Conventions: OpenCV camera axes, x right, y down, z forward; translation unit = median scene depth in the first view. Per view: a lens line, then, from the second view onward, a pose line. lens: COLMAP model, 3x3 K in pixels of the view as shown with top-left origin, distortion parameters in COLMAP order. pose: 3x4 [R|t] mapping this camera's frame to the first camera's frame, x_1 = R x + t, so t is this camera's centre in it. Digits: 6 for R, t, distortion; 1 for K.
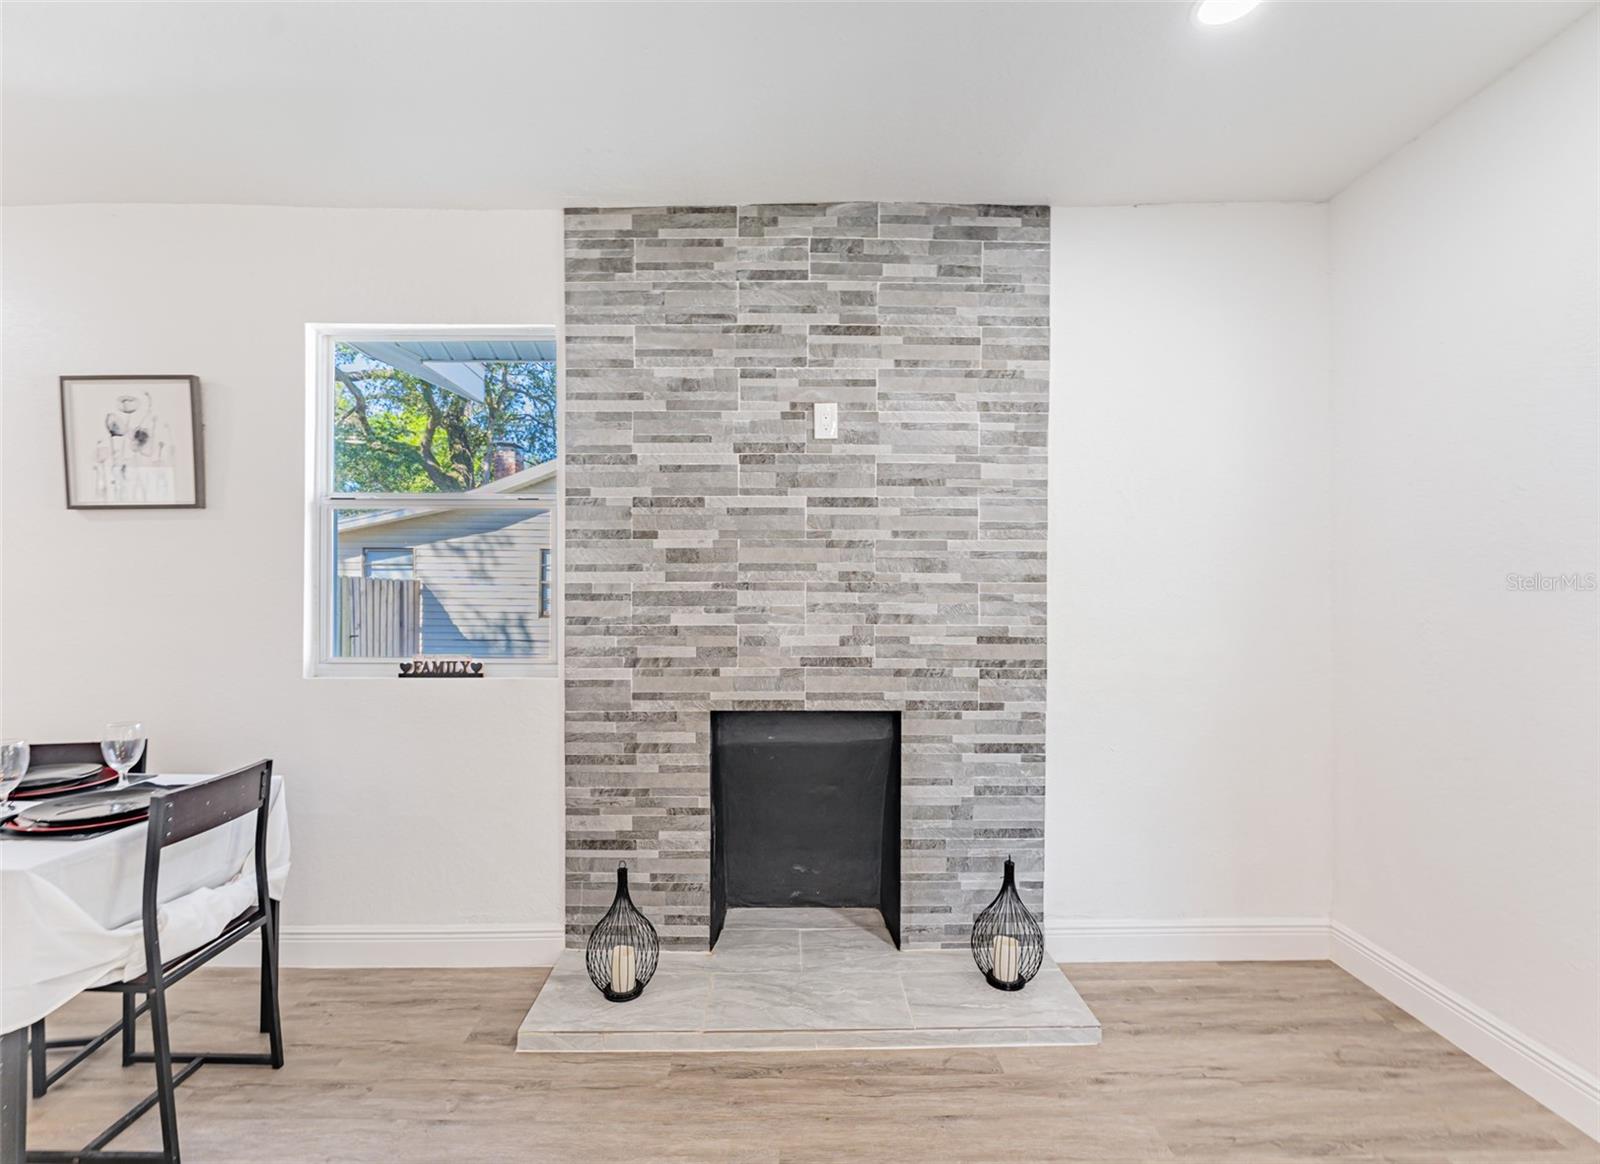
lens RADIAL K [[729.0, 0, 783.7], [0, 729.0, 596.8], [0, 0, 1]] dist [0.003061, -0.000894]
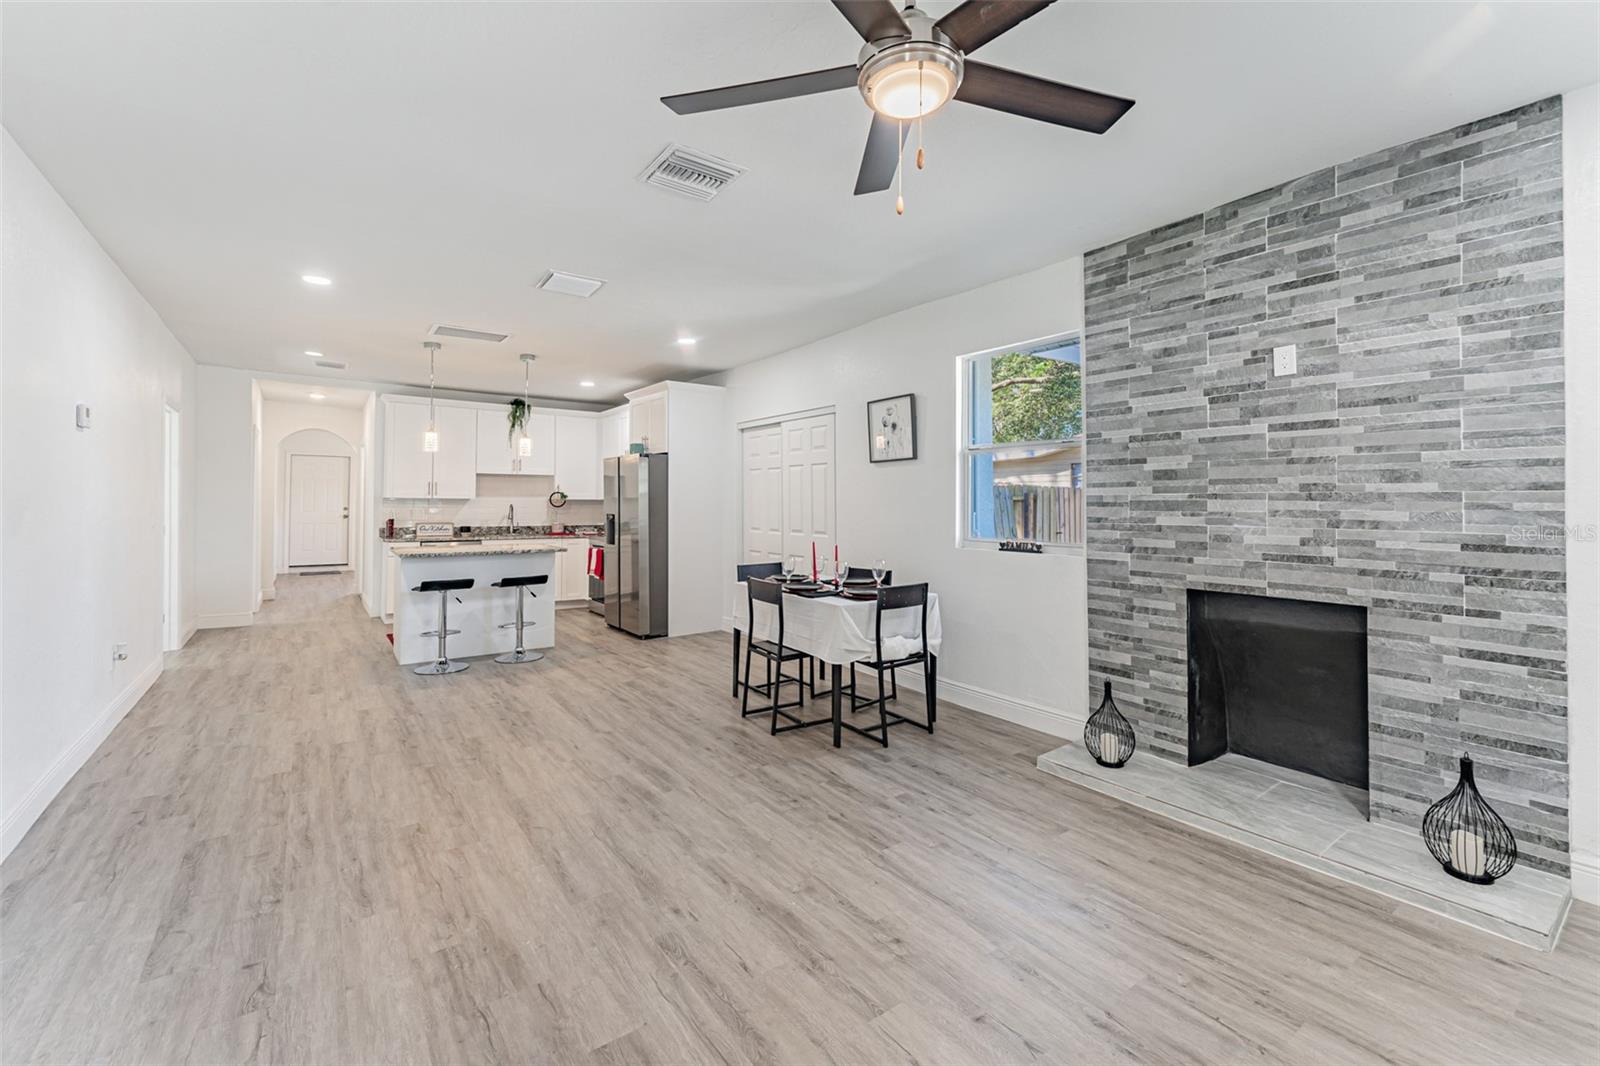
lens RADIAL K [[655.4, 0, 787.1], [0, 655.4, 490.7], [0, 0, 1]] dist [-0.000472, 0.000508]
pose [[0.567485, -0.014333, -0.823259, 0.479815], [0.000563, 0.999855, -0.017019, -0.005088], [0.823383, 0.009195, 0.567411, -0.304122]]
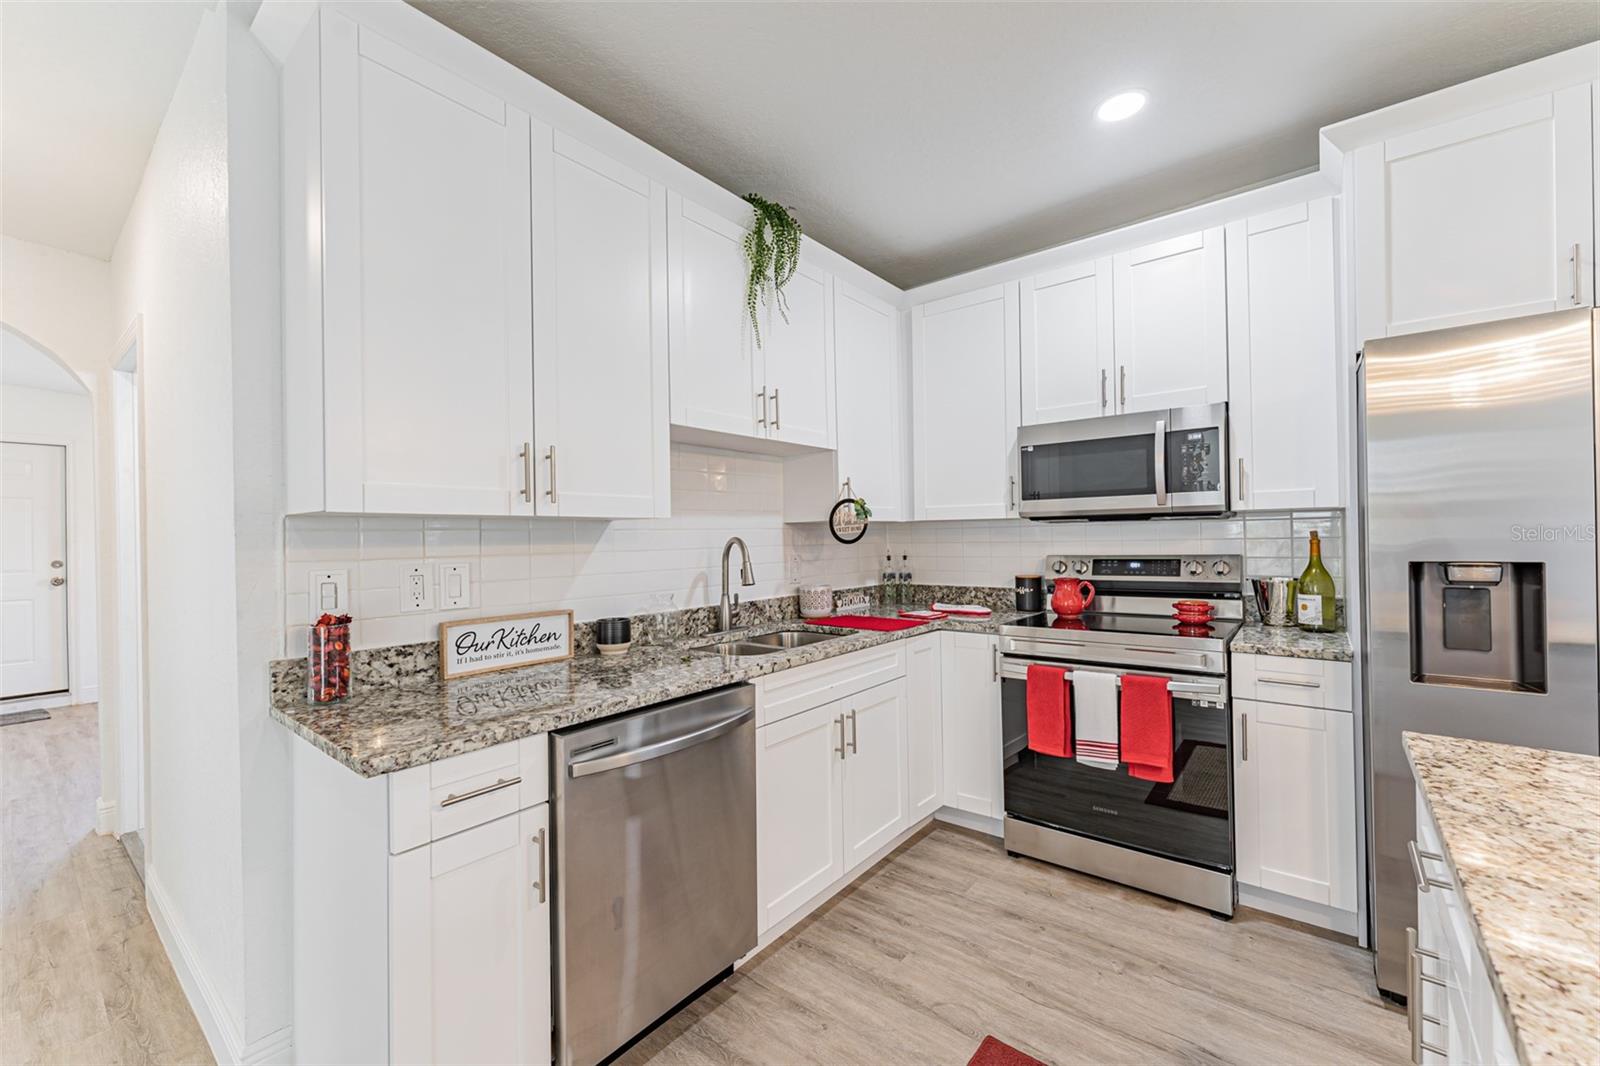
lens RADIAL K [[649.6, 0, 795.1], [0, 649.6, 534.8], [0, 0, 1]] dist [0.001813, -0.000653]
pose [[0.759514, -0.016480, -0.650283, -2.443158], [0.021781, 0.999763, 0.000103, 0.003801], [0.650127, -0.014242, 0.759692, -0.282162]]
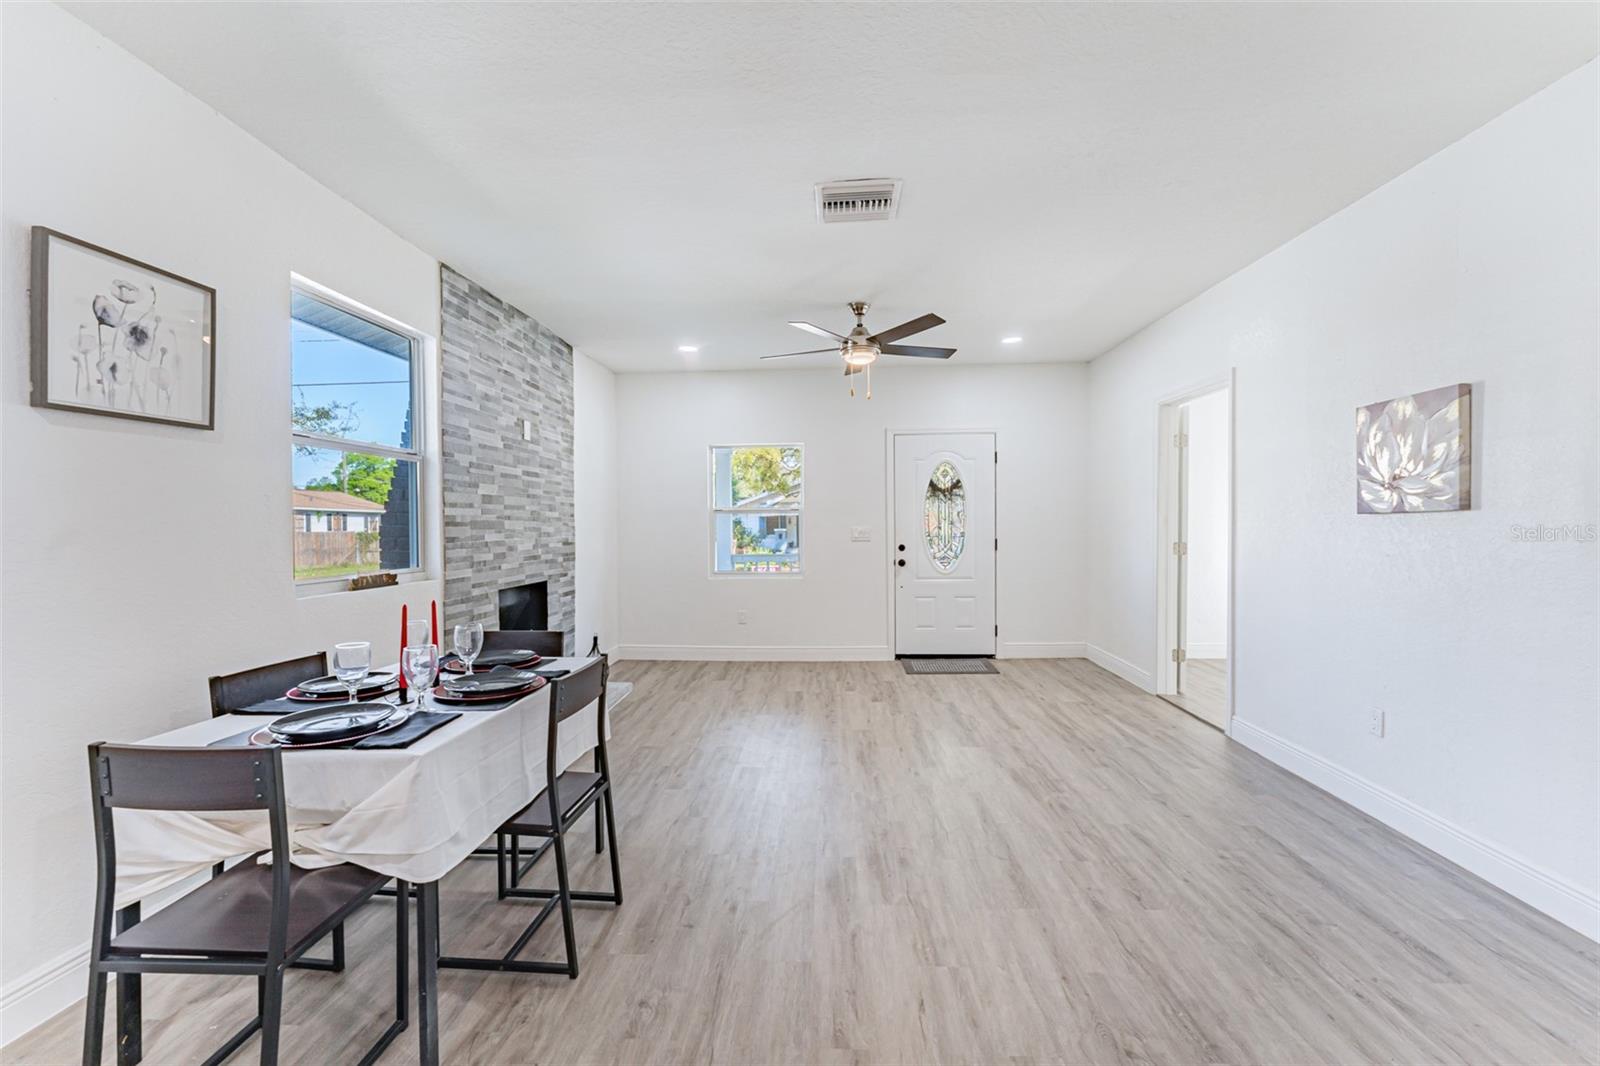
lens RADIAL K [[682.0, 0, 774.3], [0, 682.0, 534.6], [0, 0, 1]] dist [-0.001100, -0.000009]
pose [[0.089023, -0.017341, 0.995879, -1.628161], [0.007653, 0.999831, 0.016726, 0.003493], [-0.996000, 0.006133, 0.089141, 0.204684]]
